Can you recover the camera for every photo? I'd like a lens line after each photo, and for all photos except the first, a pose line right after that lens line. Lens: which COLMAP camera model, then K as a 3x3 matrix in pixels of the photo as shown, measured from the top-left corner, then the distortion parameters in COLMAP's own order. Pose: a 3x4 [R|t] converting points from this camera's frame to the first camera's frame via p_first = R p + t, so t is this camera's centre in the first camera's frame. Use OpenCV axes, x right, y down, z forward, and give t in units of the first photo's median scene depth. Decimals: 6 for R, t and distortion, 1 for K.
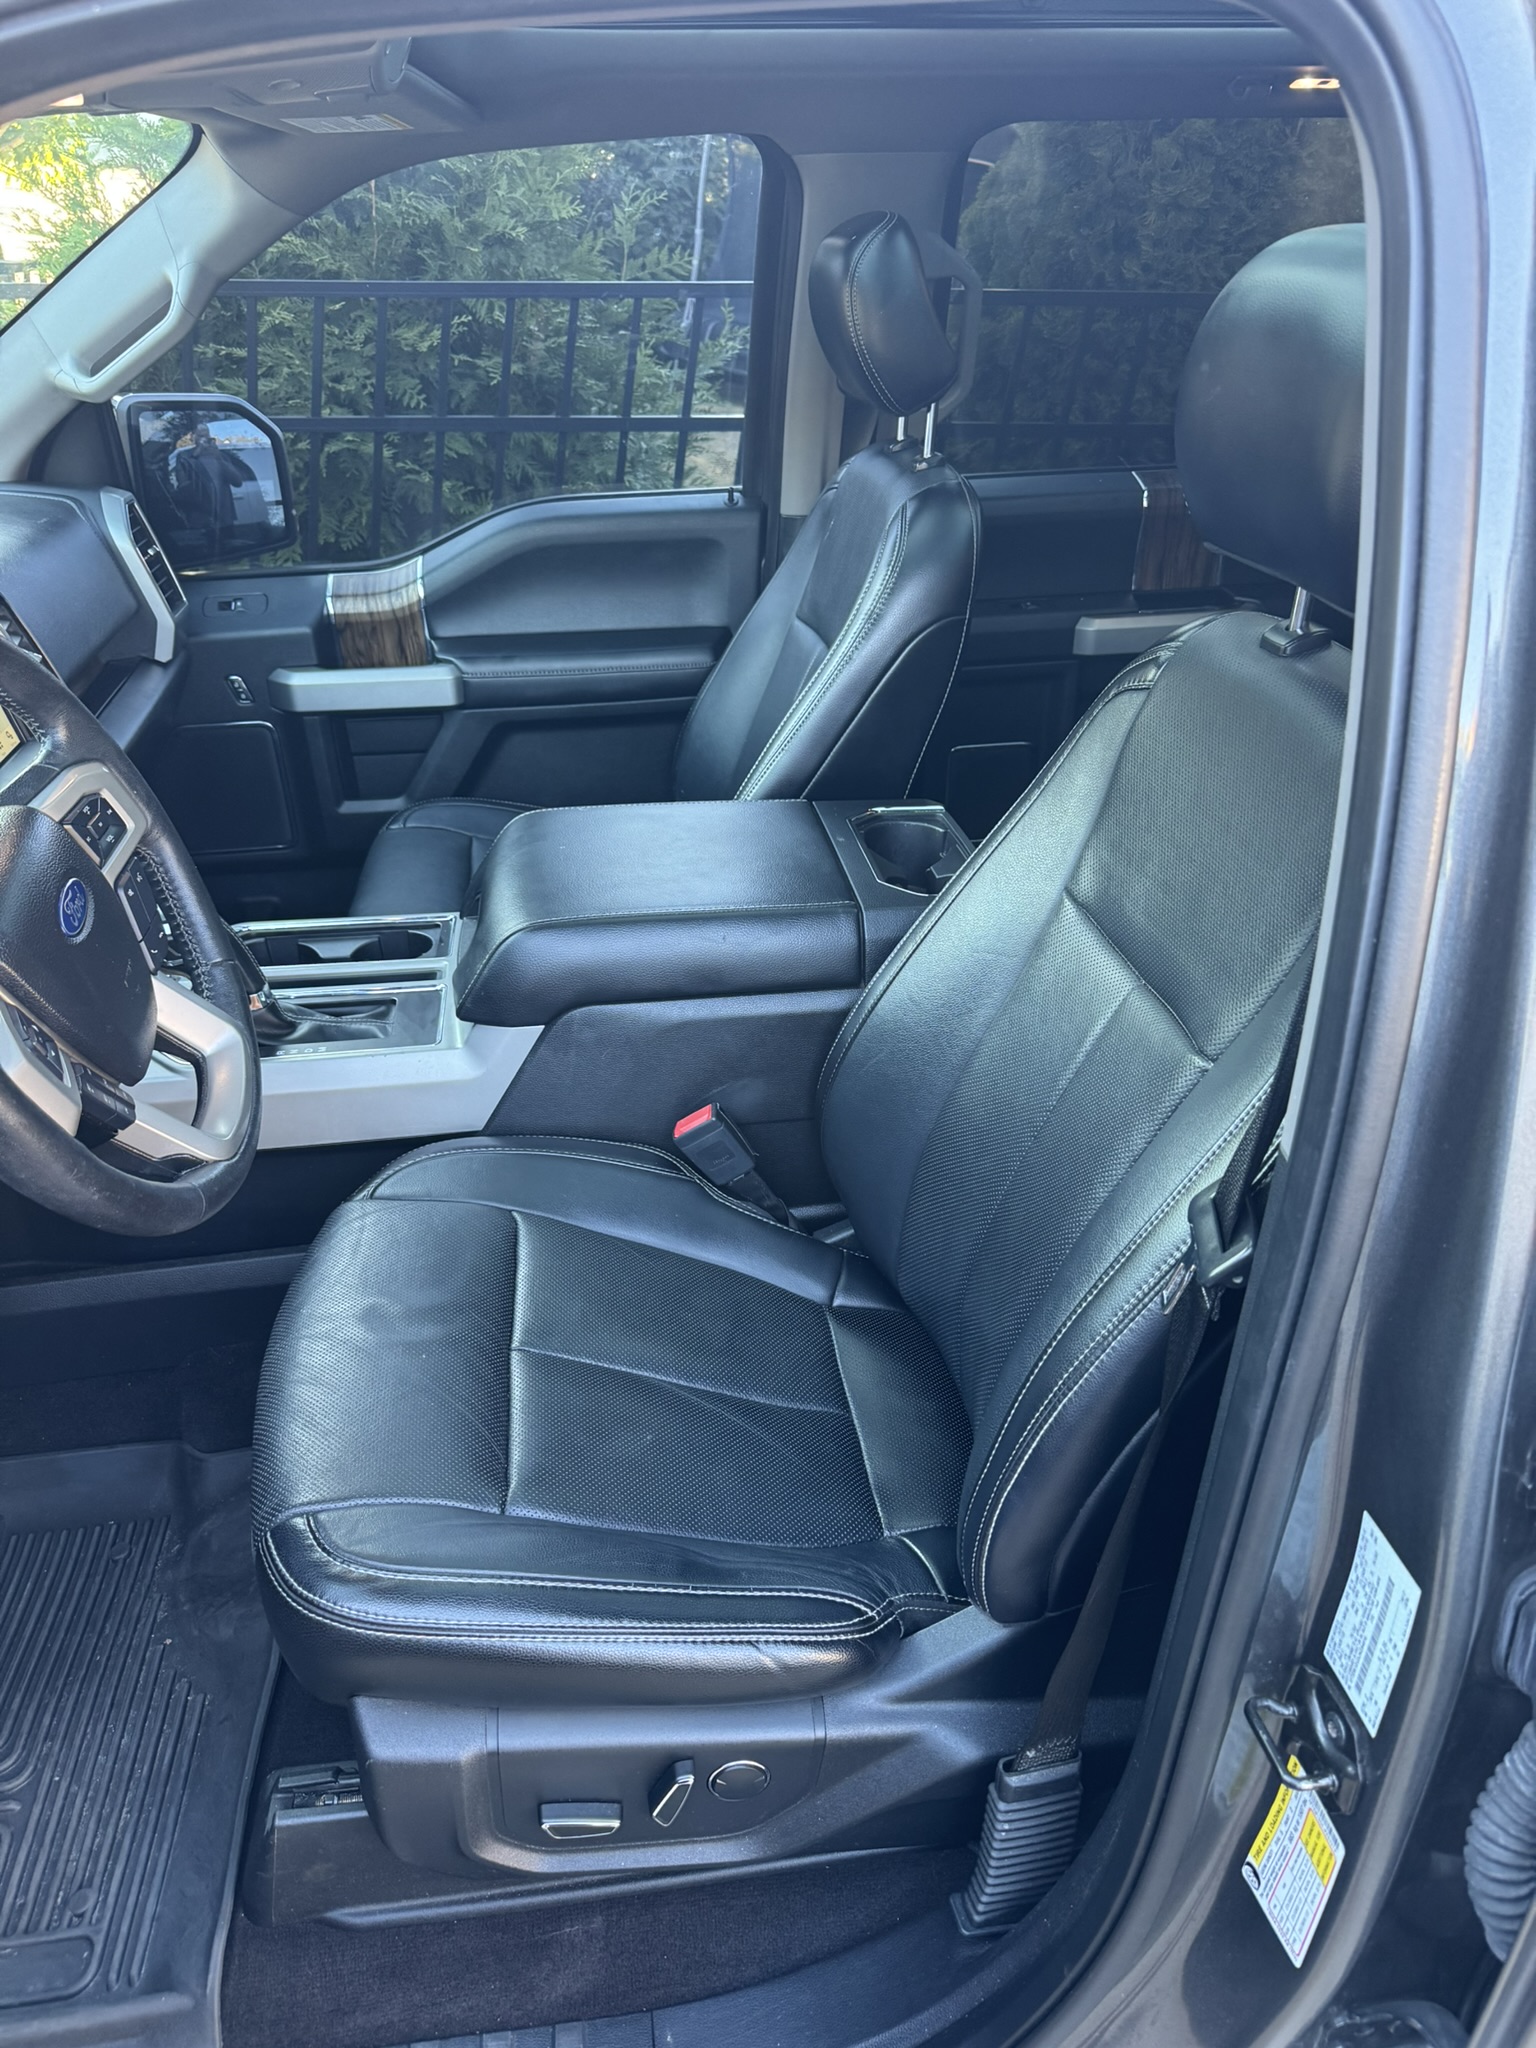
lens RADIAL K [[1406.8, 0, 772.2], [0, 1406.8, 1032.6], [0, 0, 1]] dist [0.088926, -0.125728]
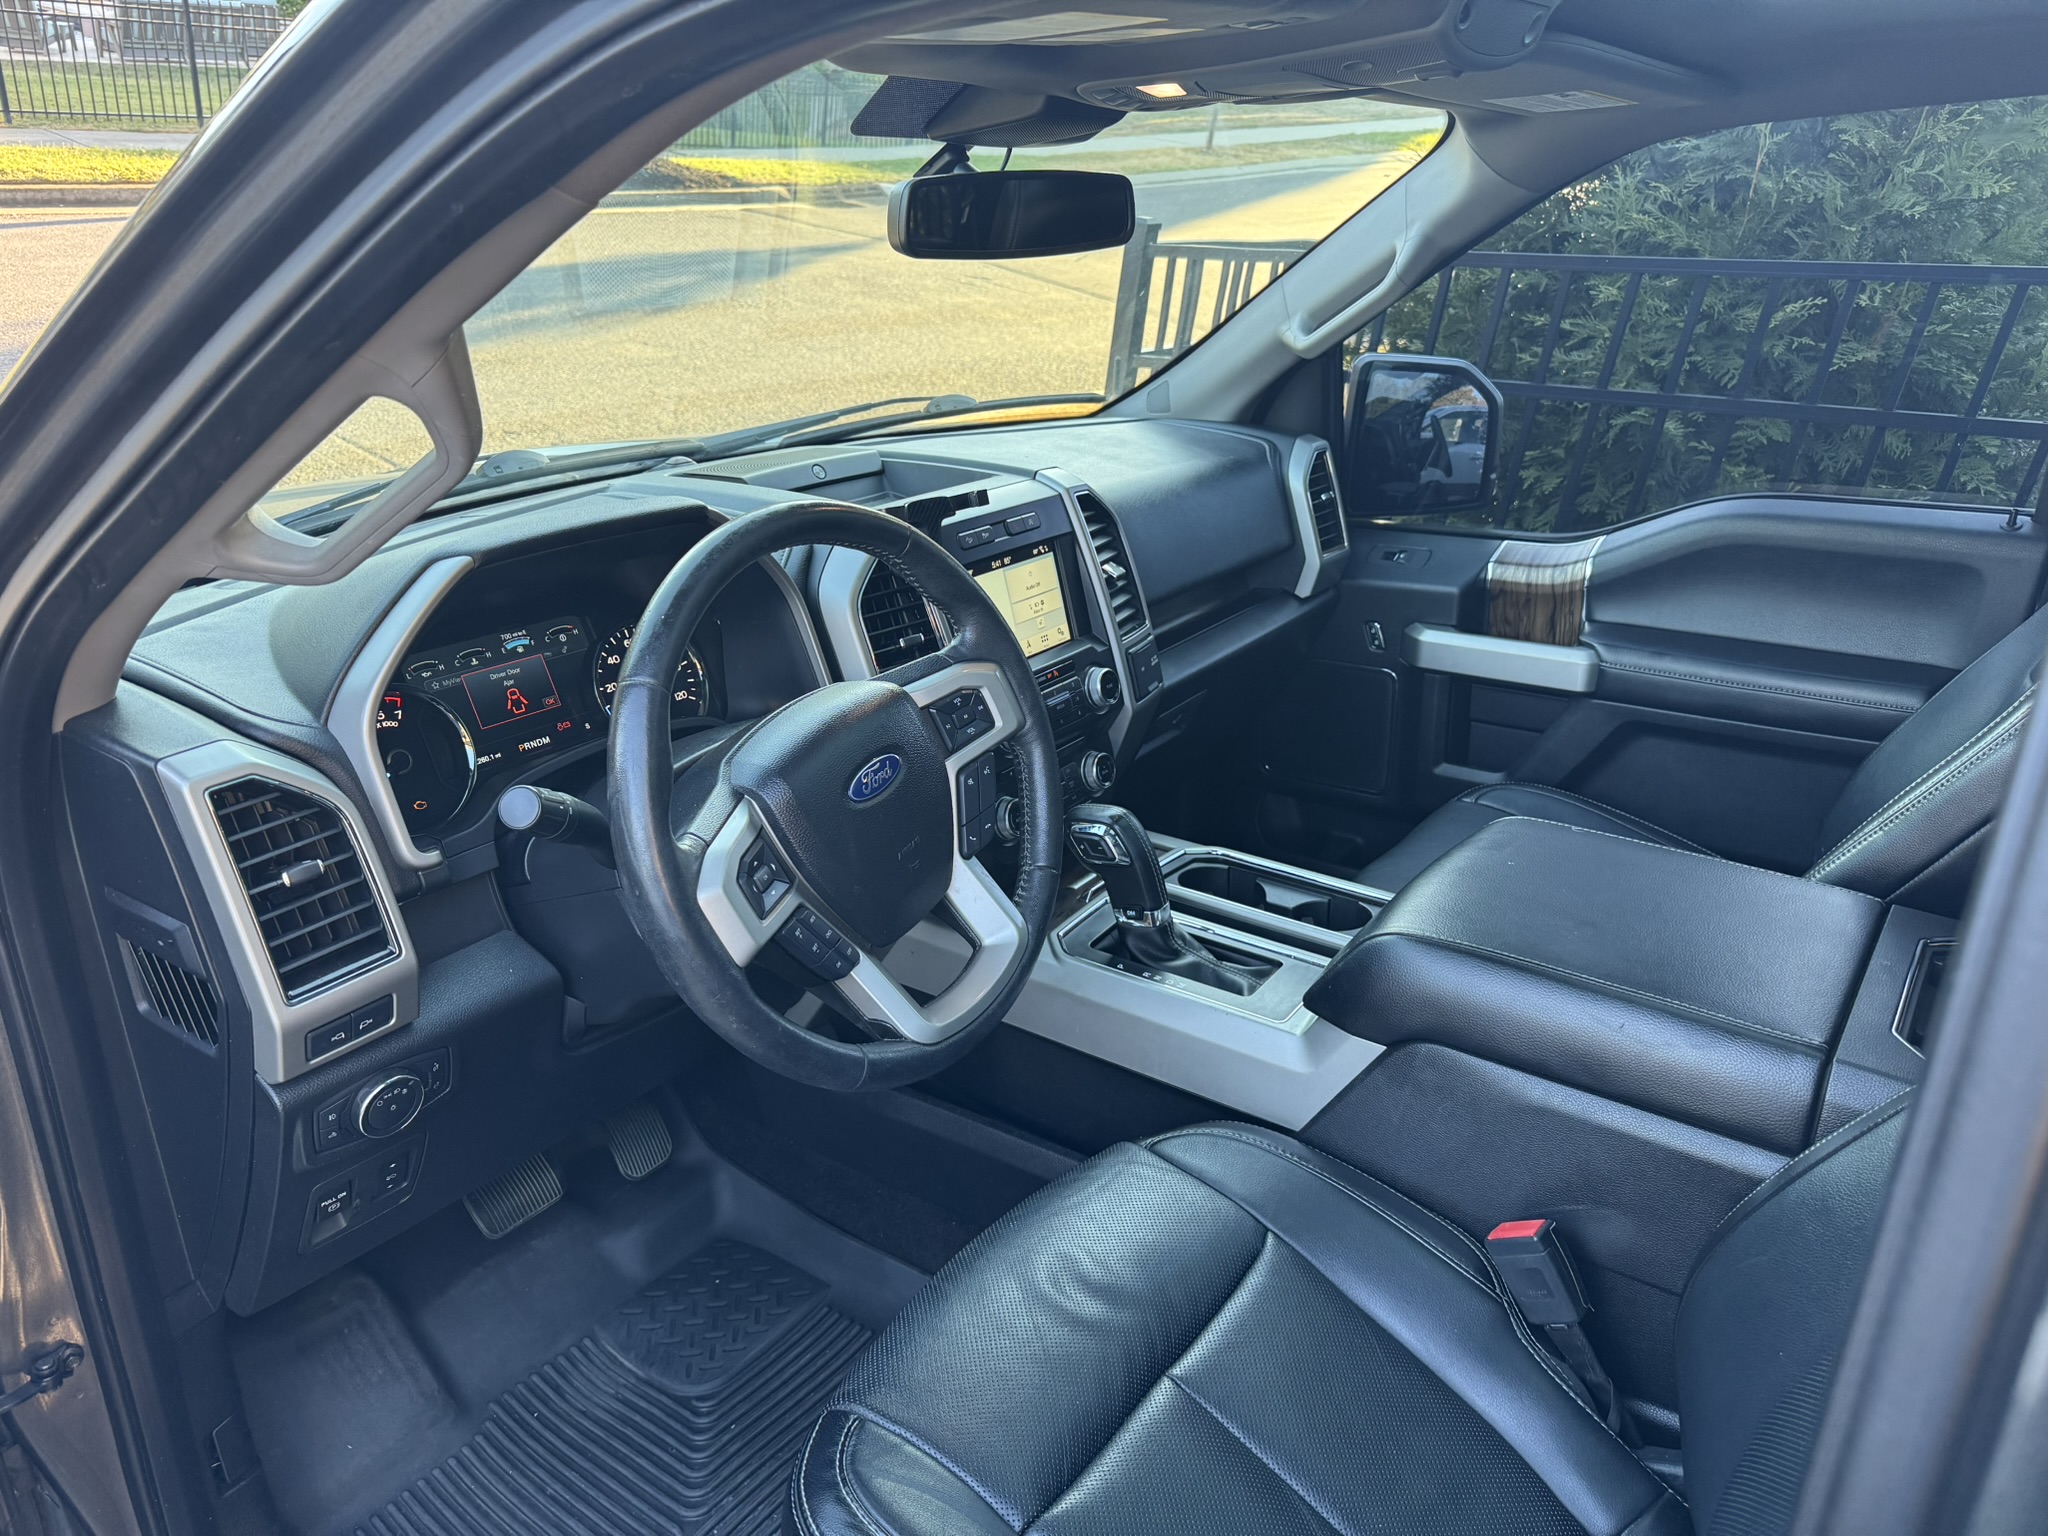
lens RADIAL K [[1406.8, 0, 1025.8], [0, 1406.8, 806.4], [0, 0, 1]] dist [0.088926, -0.125728]
pose [[0.719748, 0.264088, -0.642044, 0.132243], [-0.338456, 0.940951, 0.007617, -0.049821], [0.606144, 0.211822, 0.766630, 0.100368]]
